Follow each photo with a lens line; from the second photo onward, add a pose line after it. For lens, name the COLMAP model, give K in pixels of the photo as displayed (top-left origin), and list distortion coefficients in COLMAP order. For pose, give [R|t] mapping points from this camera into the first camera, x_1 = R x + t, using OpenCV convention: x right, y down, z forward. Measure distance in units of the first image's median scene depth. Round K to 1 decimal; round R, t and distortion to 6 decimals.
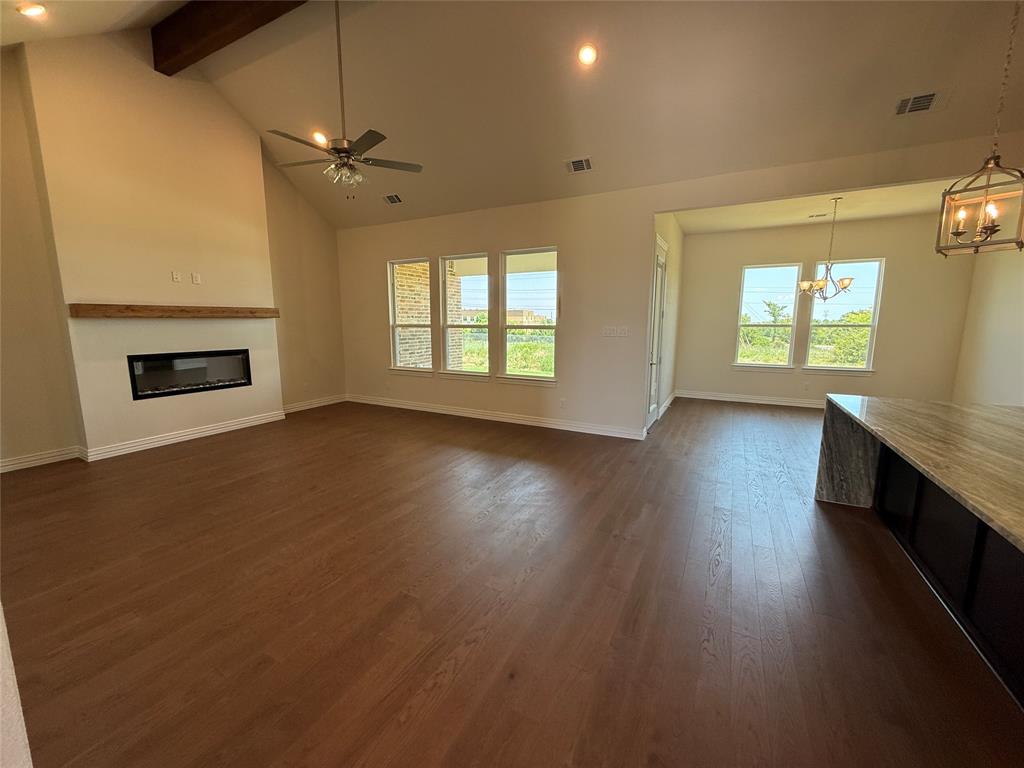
lens RADIAL K [[408.0, 0, 511.1], [0, 408.0, 383.3], [0, 0, 1]] dist [-0.002028, -0.000092]
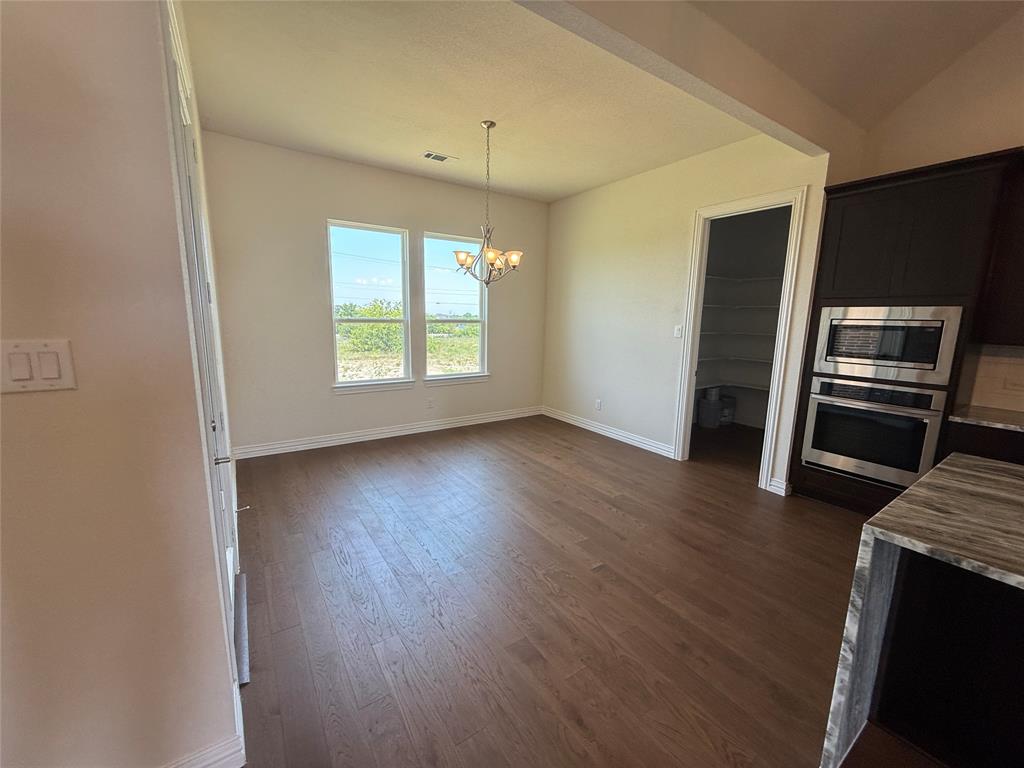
lens RADIAL K [[408.0, 0, 511.1], [0, 408.0, 383.3], [0, 0, 1]] dist [-0.002028, -0.000092]
pose [[0.467561, -0.136119, 0.873418, 0.196818], [0.115719, 0.988995, 0.092184, -0.102447], [-0.876354, 0.057969, 0.478167, 0.661644]]
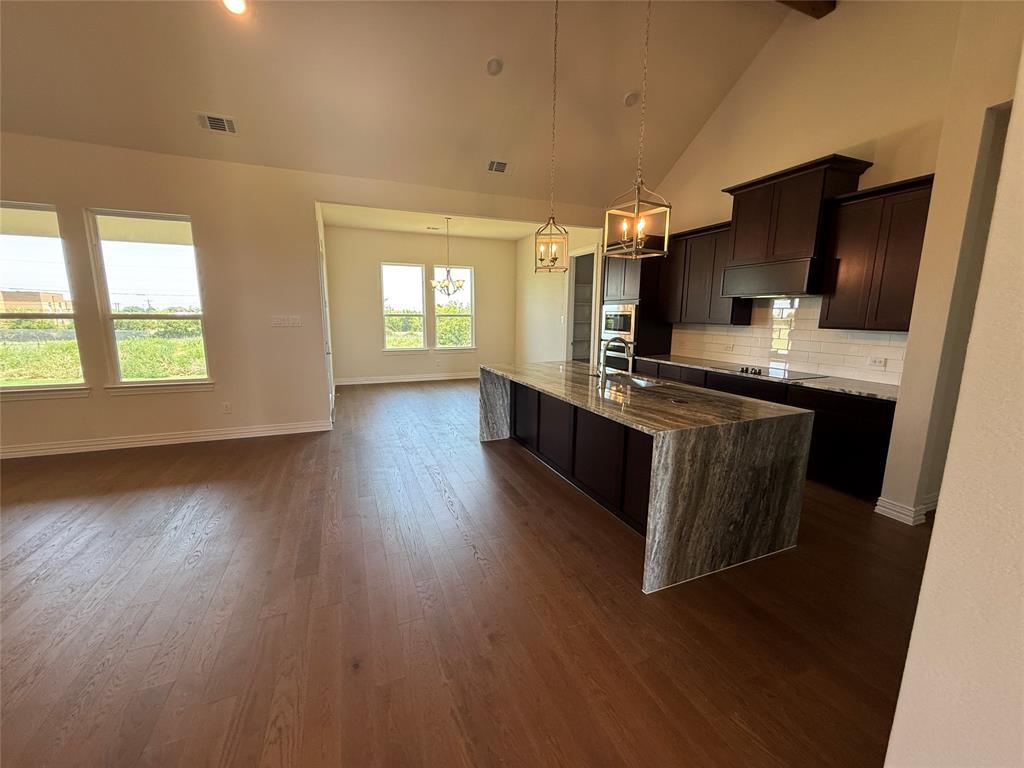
lens RADIAL K [[408.0, 0, 511.1], [0, 408.0, 383.3], [0, 0, 1]] dist [-0.002028, -0.000092]
pose [[0.637900, -0.124796, 0.759940, -0.130046], [0.107508, 0.991551, 0.072588, 0.000418], [-0.762578, 0.035396, 0.645927, 0.013044]]
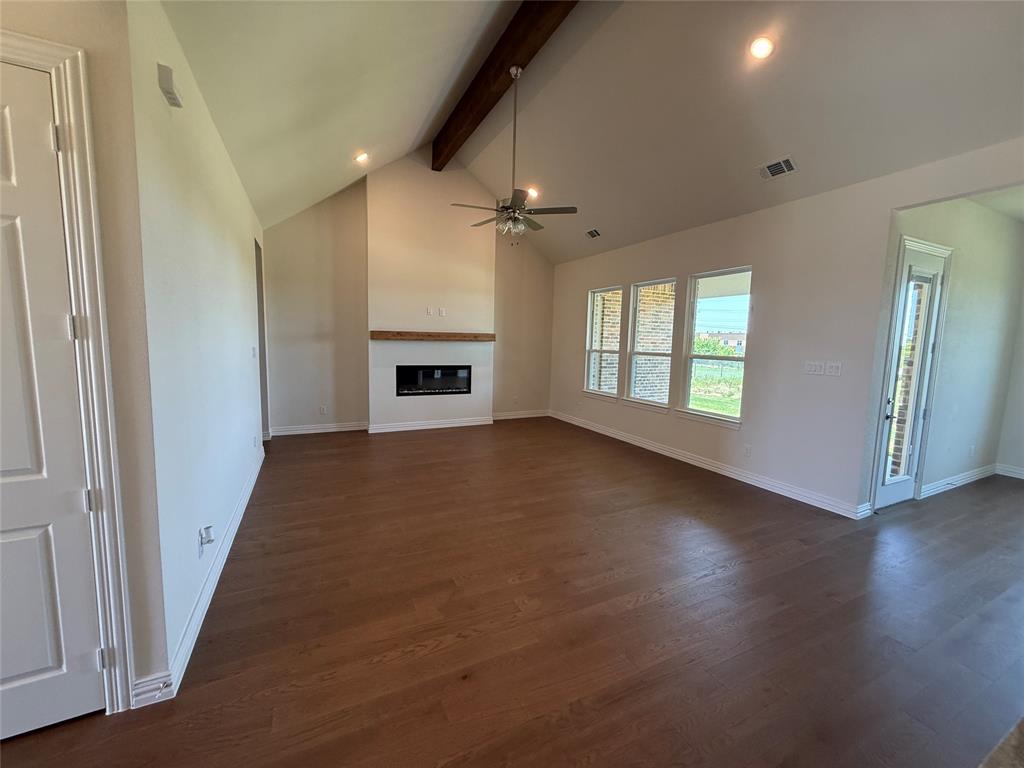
lens RADIAL K [[408.0, 0, 511.1], [0, 408.0, 383.3], [0, 0, 1]] dist [-0.002028, -0.000092]
pose [[0.812310, 0.079319, -0.577807, 0.205081], [-0.110377, 0.993713, -0.018760, -0.018380], [0.572686, 0.079015, 0.815958, 0.034664]]
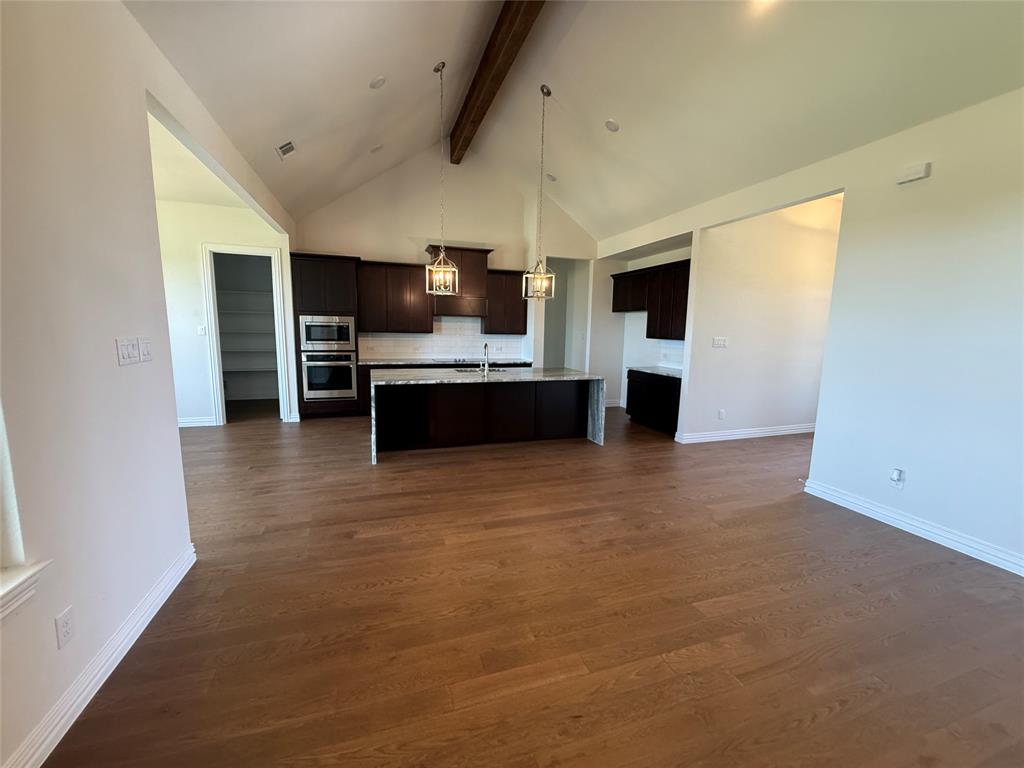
lens RADIAL K [[408.0, 0, 511.1], [0, 408.0, 383.3], [0, 0, 1]] dist [-0.002028, -0.000092]
pose [[-0.725446, -0.120059, 0.677727, -0.258748], [0.079519, 0.963455, 0.255794, -0.165603], [-0.683670, 0.239457, -0.689387, 0.957787]]
